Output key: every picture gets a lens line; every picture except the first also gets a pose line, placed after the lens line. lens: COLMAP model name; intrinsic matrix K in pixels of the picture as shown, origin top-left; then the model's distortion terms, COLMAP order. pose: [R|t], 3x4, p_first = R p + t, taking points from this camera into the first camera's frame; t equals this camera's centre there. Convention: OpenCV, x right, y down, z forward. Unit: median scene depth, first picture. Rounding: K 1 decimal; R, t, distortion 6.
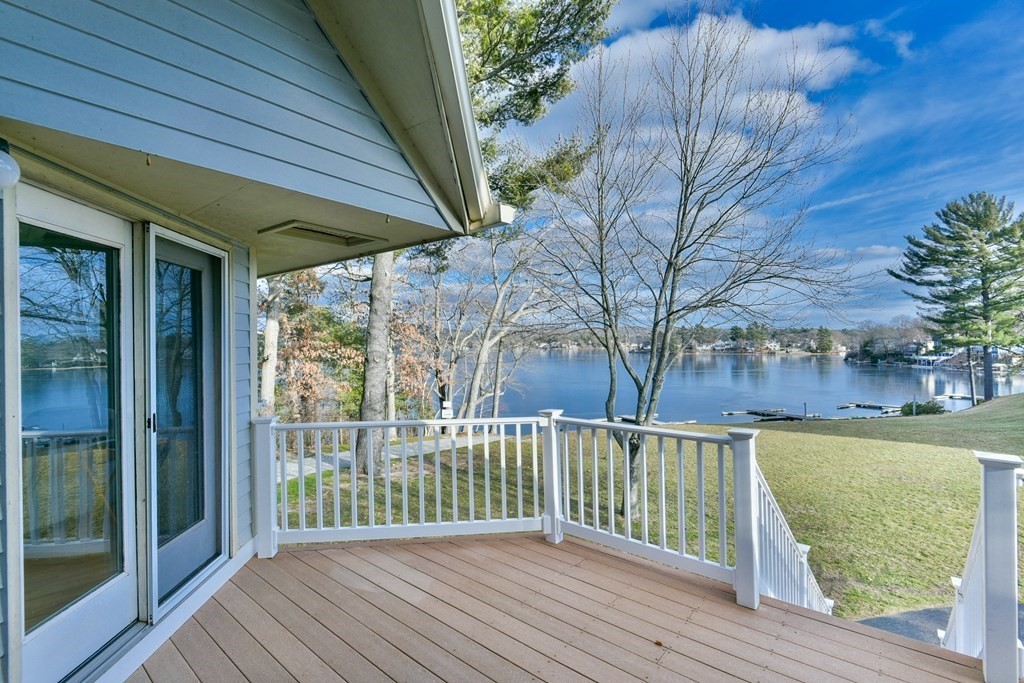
lens RADIAL K [[461.3, 0, 512.0], [0, 461.3, 341.5], [0, 0, 1]] dist [0.001519, -0.004869]
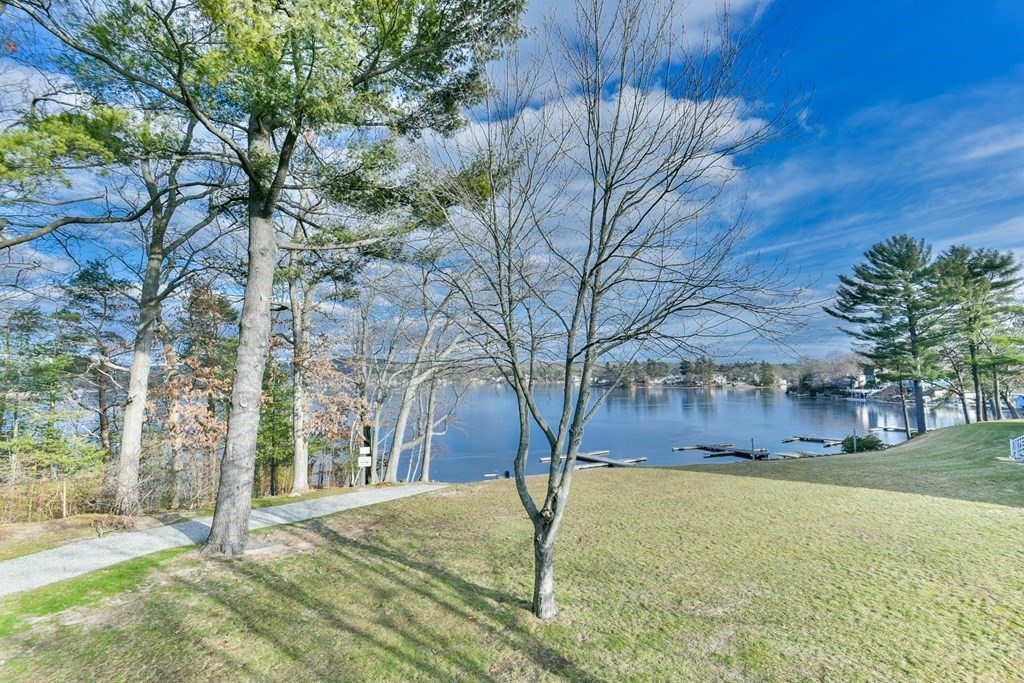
lens RADIAL K [[461.3, 0, 512.0], [0, 461.3, 341.5], [0, 0, 1]] dist [0.001519, -0.004869]
pose [[0.995772, 0.005757, 0.091678, 0.028799], [0.000986, 0.997307, -0.073334, -0.002824], [-0.091853, 0.073114, 0.993085, 0.047059]]
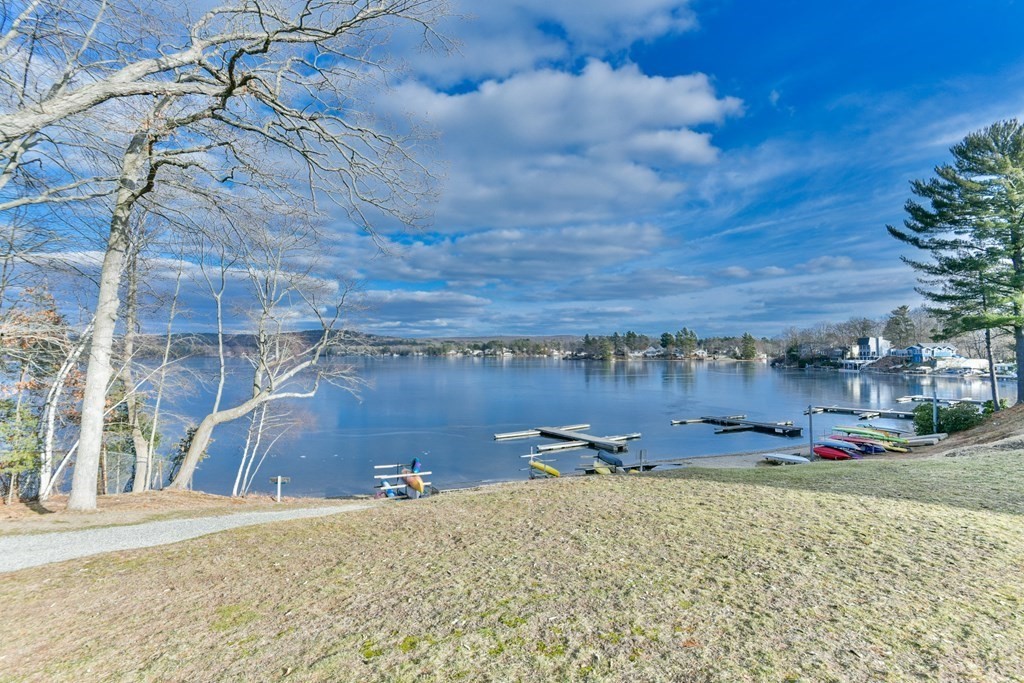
lens RADIAL K [[451.1, 0, 512.0], [0, 451.1, 341.5], [0, 0, 1]] dist [-0.012252, -0.000799]
pose [[0.991240, 0.009870, 0.131702, 0.135679], [-0.006896, 0.999711, -0.023014, 0.058026], [-0.131891, 0.021904, 0.991022, 0.416175]]
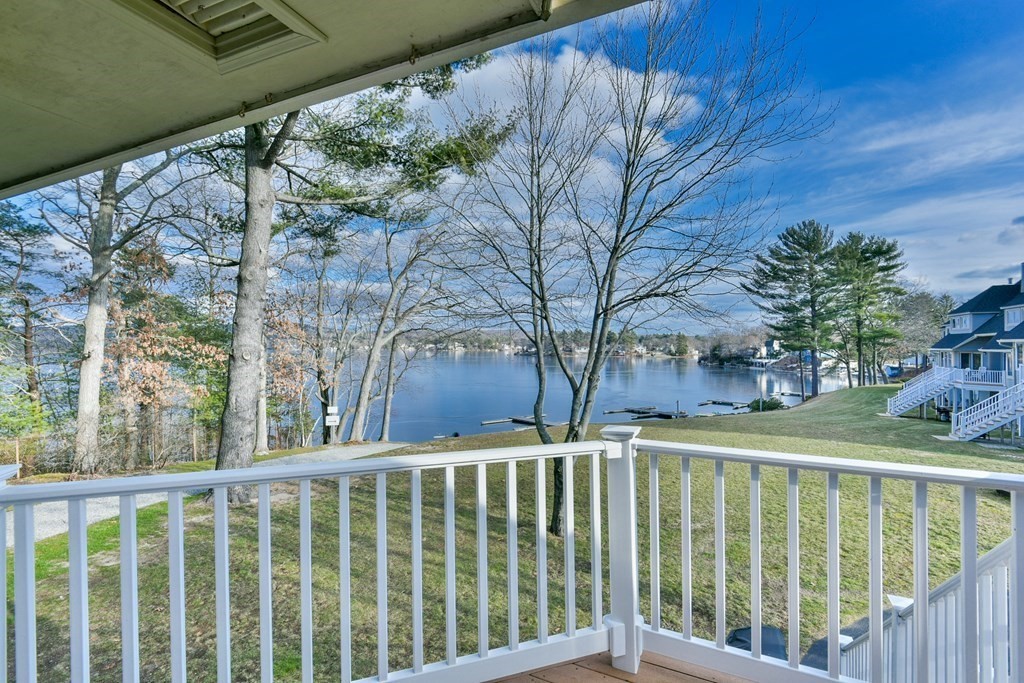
lens RADIAL K [[459.6, 0, 509.1], [0, 459.6, 342.2], [0, 0, 1]] dist [0.013336, -0.015581]
pose [[0.970987, 0.013248, 0.238765, -0.012724], [-0.012610, 0.999912, -0.004201, 0.003505], [-0.238799, 0.001069, 0.971068, 0.034824]]
